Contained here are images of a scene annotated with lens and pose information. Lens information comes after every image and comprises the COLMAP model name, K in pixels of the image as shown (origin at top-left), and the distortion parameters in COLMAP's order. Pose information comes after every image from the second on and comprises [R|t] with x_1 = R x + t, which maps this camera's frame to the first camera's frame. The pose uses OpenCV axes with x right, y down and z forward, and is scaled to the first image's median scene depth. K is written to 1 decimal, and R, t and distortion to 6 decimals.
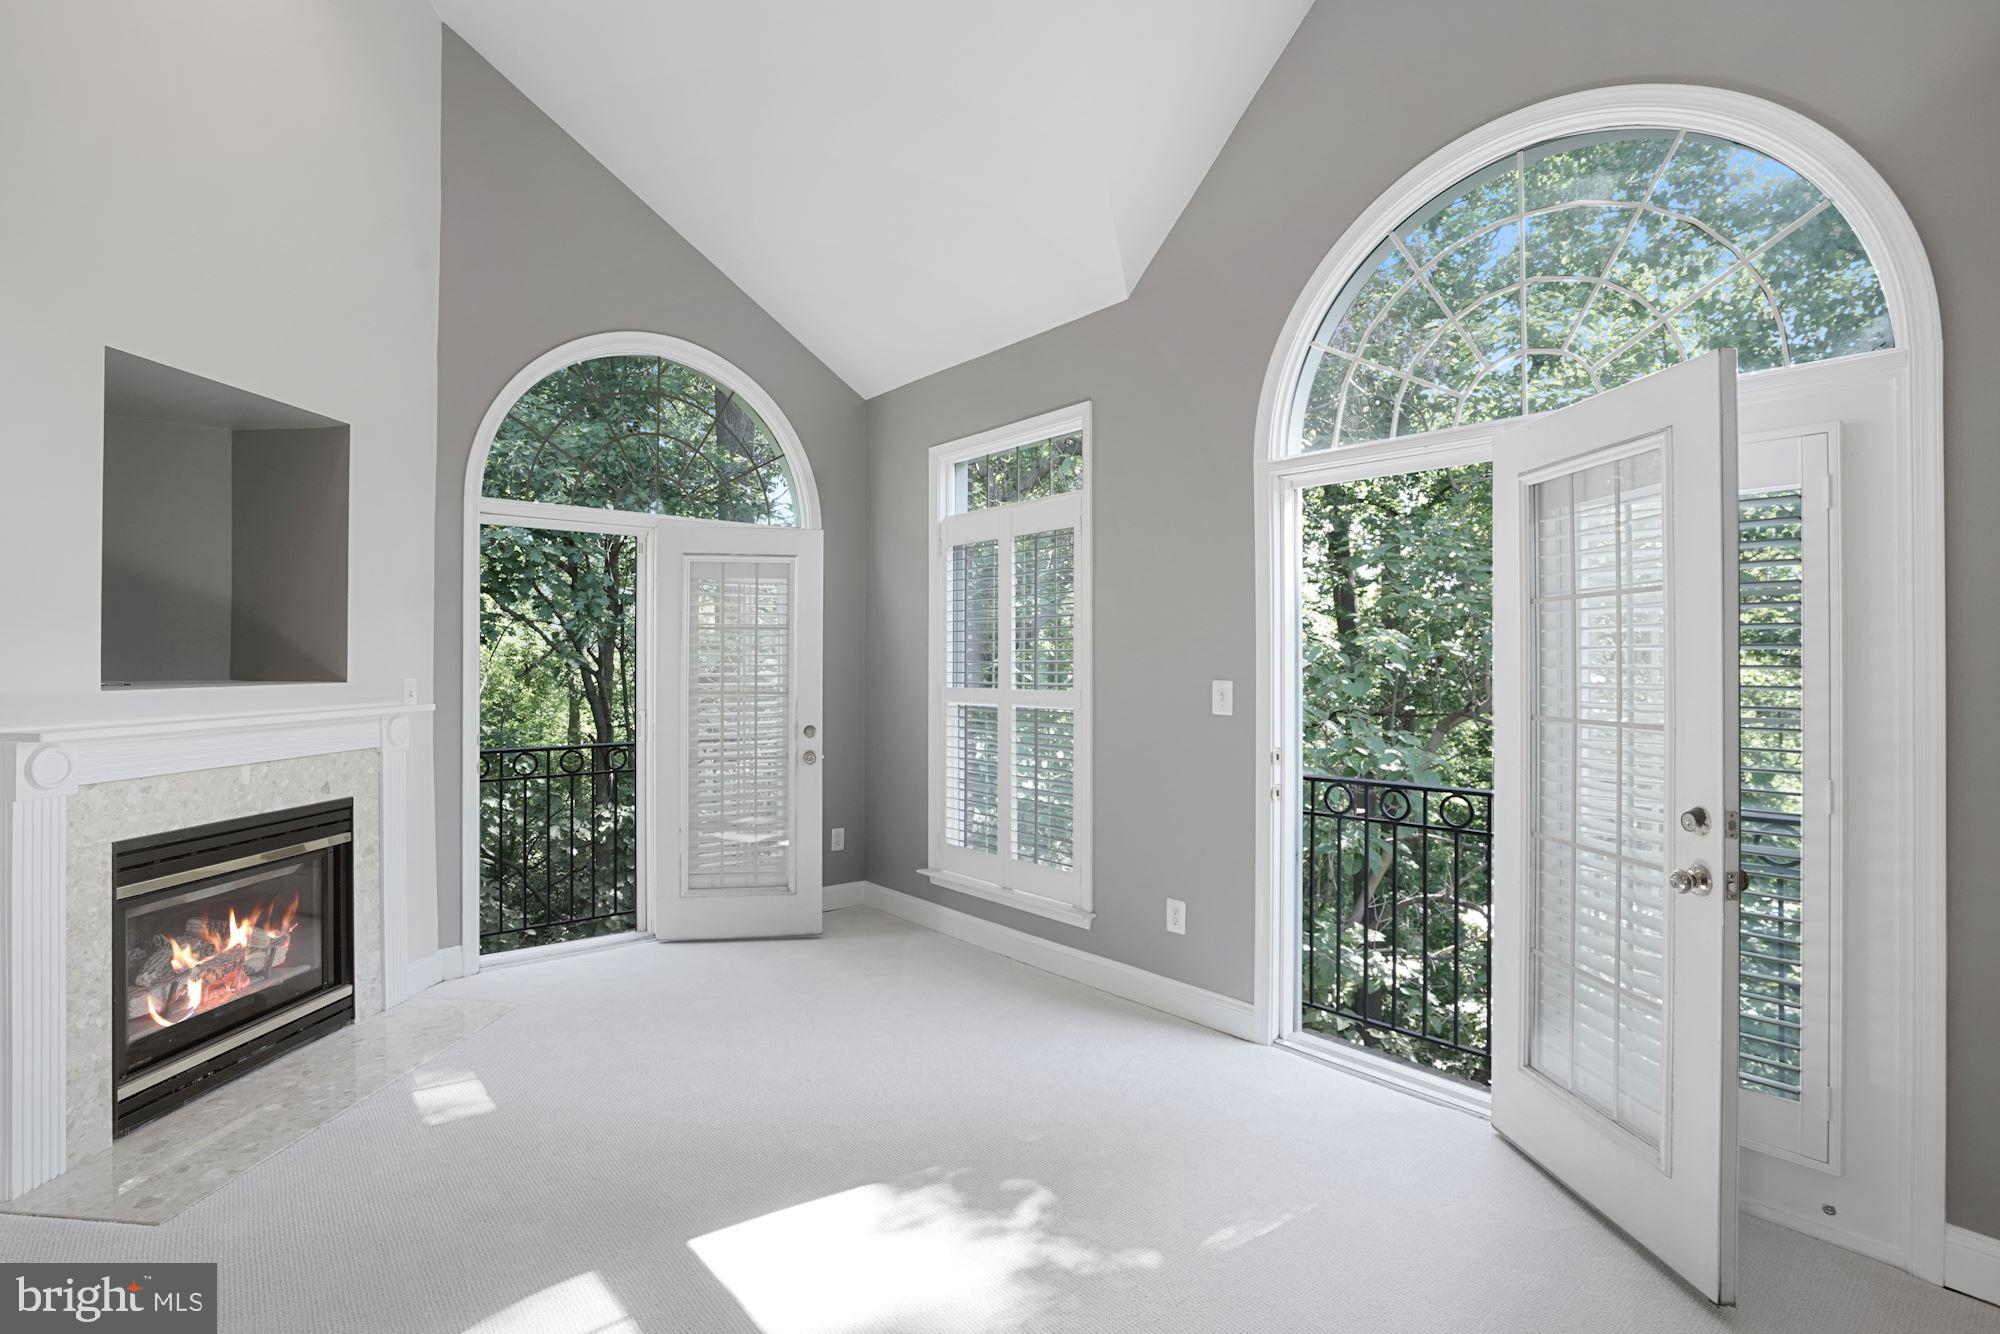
lens RADIAL K [[923.8, 0, 974.8], [0, 923.8, 662.9], [0, 0, 1]] dist [-0.042340, 0.018320]
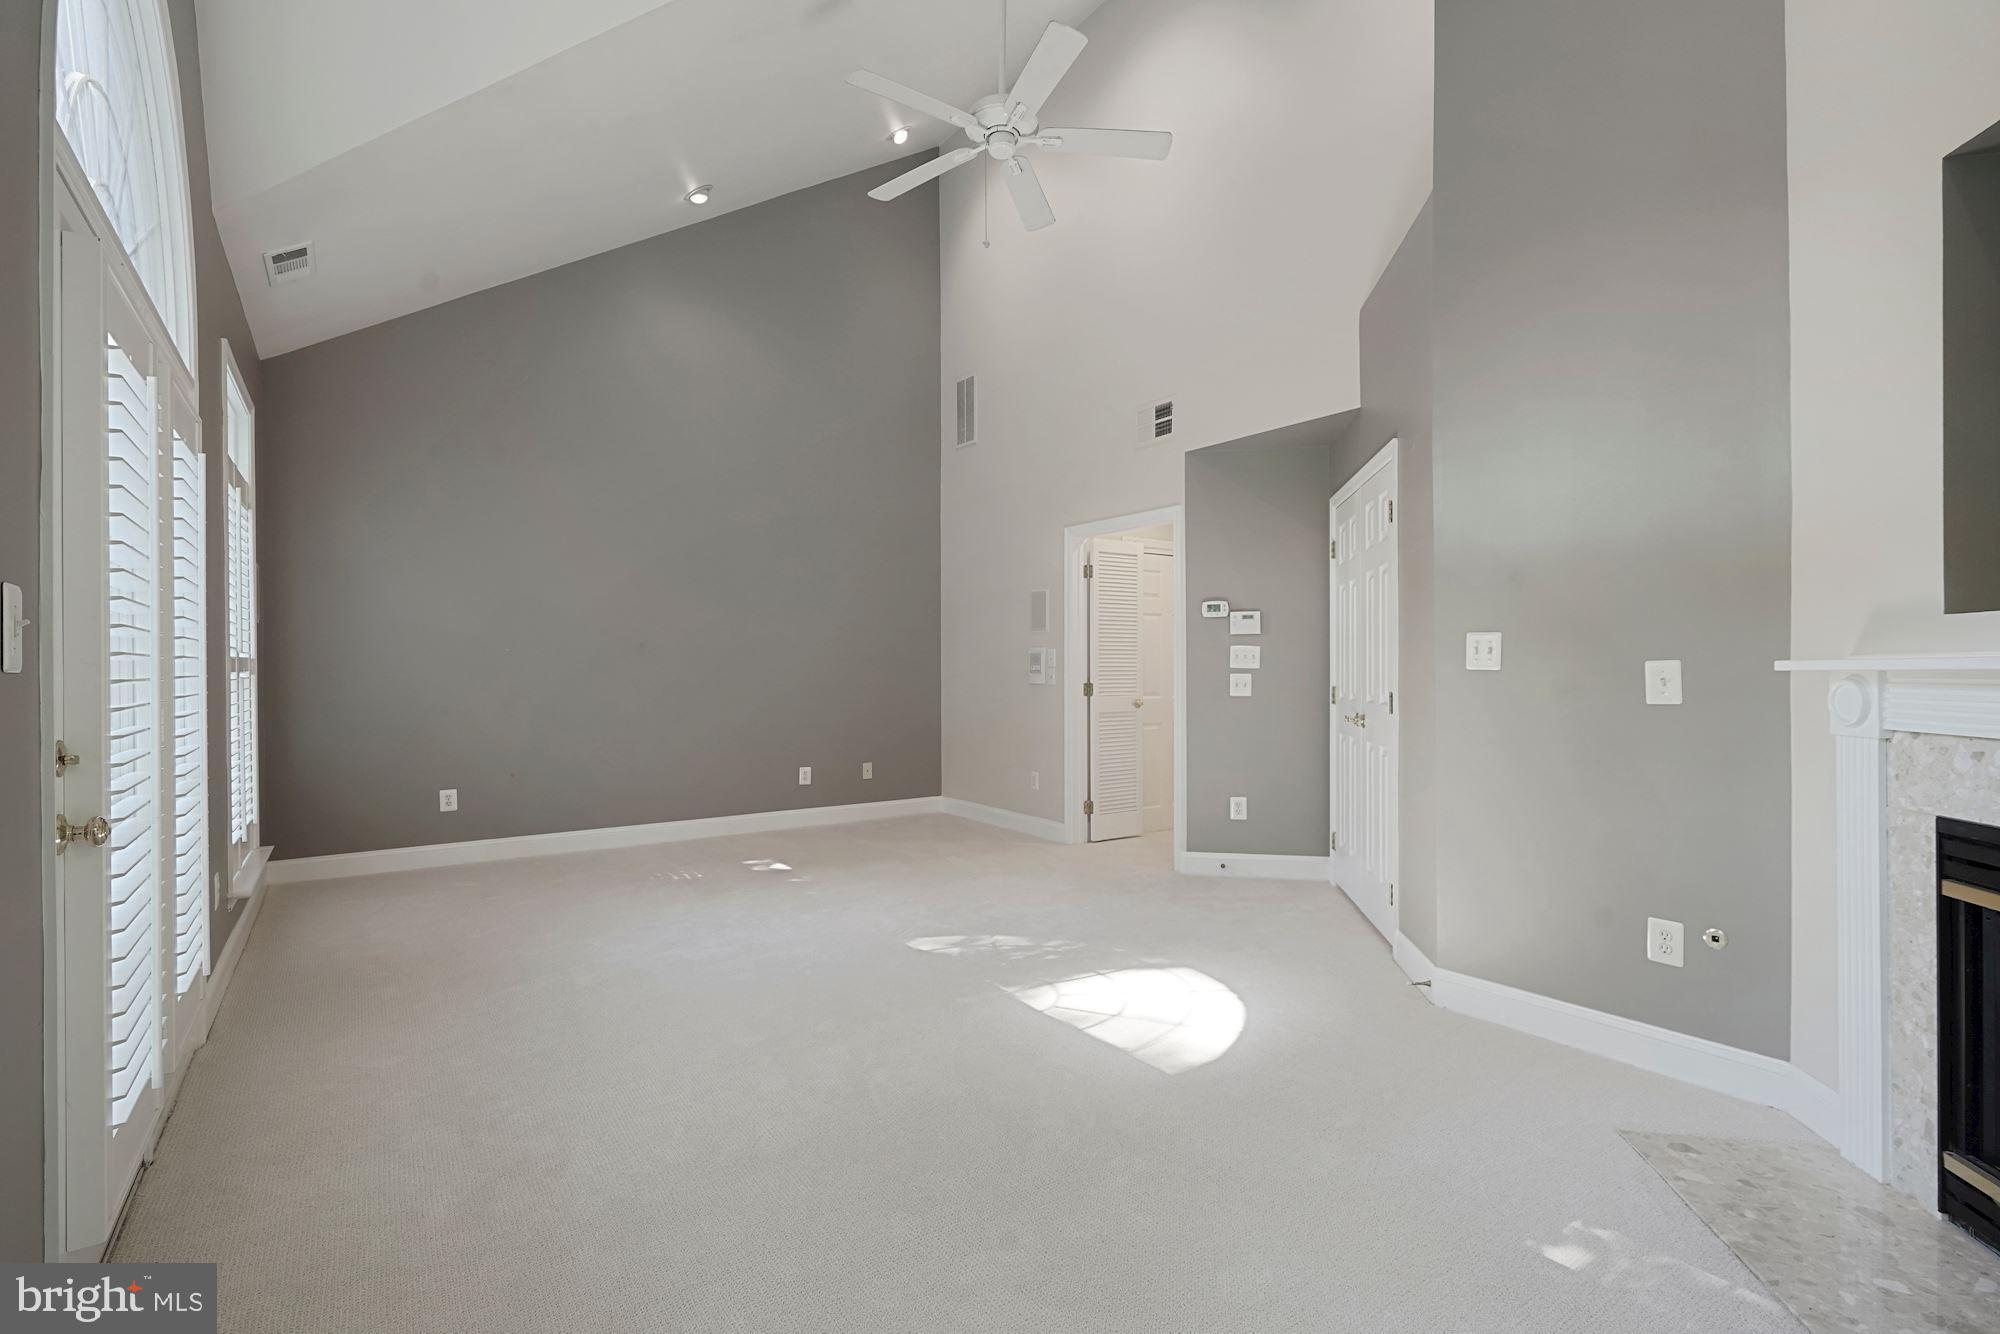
lens RADIAL K [[926.8, 0, 989.9], [0, 926.8, 689.3], [0, 0, 1]] dist [-0.059090, 0.024635]
pose [[-0.995690, 0.001485, 0.092735, -0.183708], [0.003898, 0.999658, 0.025843, 0.054769], [-0.092665, 0.026093, -0.995355, 1.388516]]
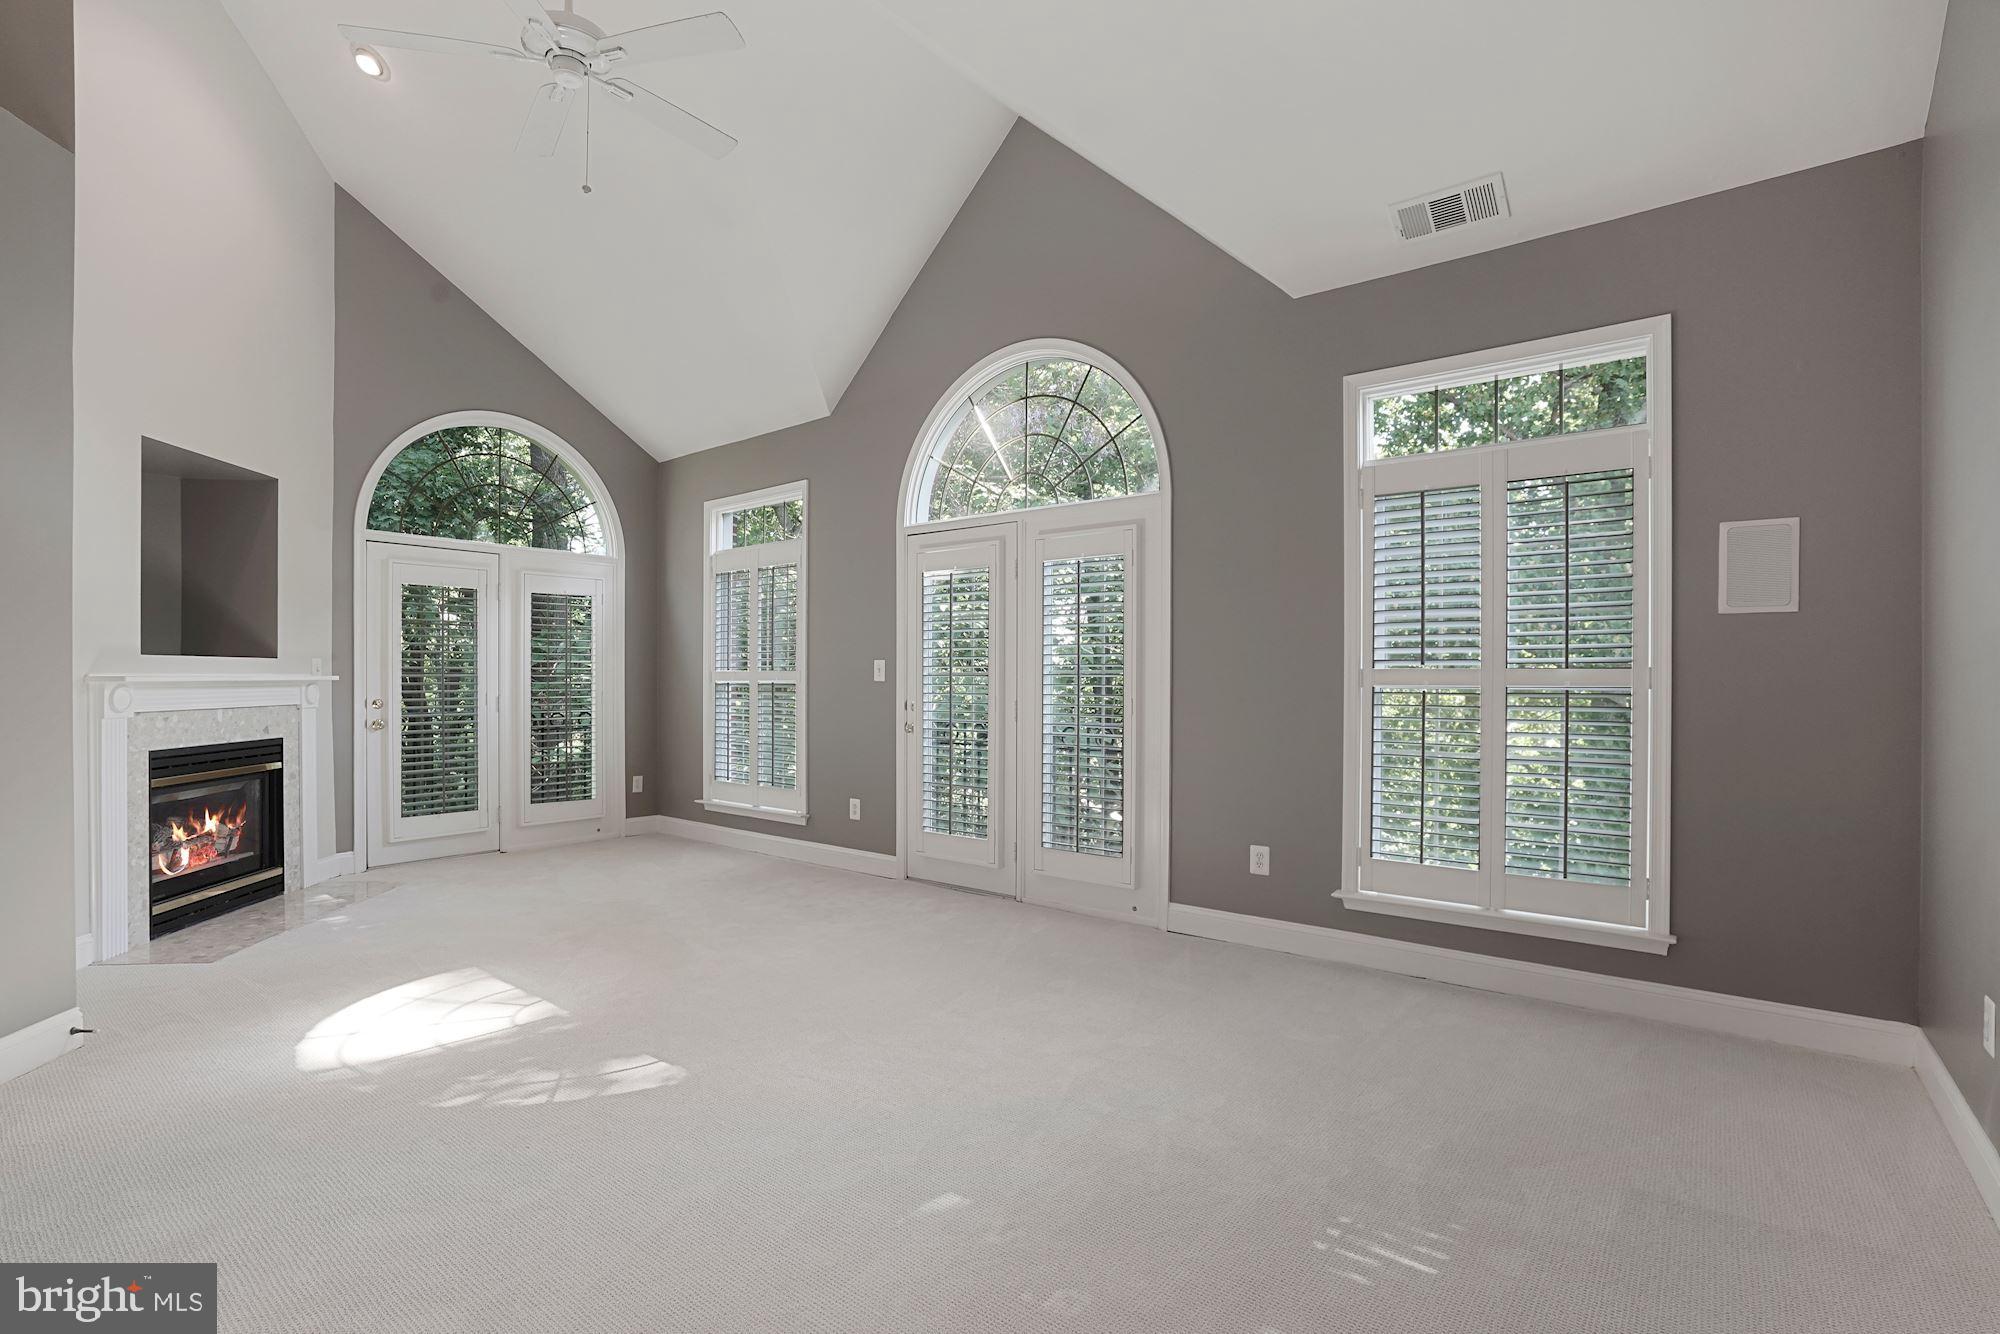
lens RADIAL K [[926.8, 0, 989.9], [0, 926.8, 689.3], [0, 0, 1]] dist [-0.059090, 0.024635]
pose [[0.979997, -0.000265, 0.199011, 0.134358], [-0.000906, 0.999983, 0.005790, 0.062108], [-0.199009, -0.005854, 0.979980, -0.637033]]
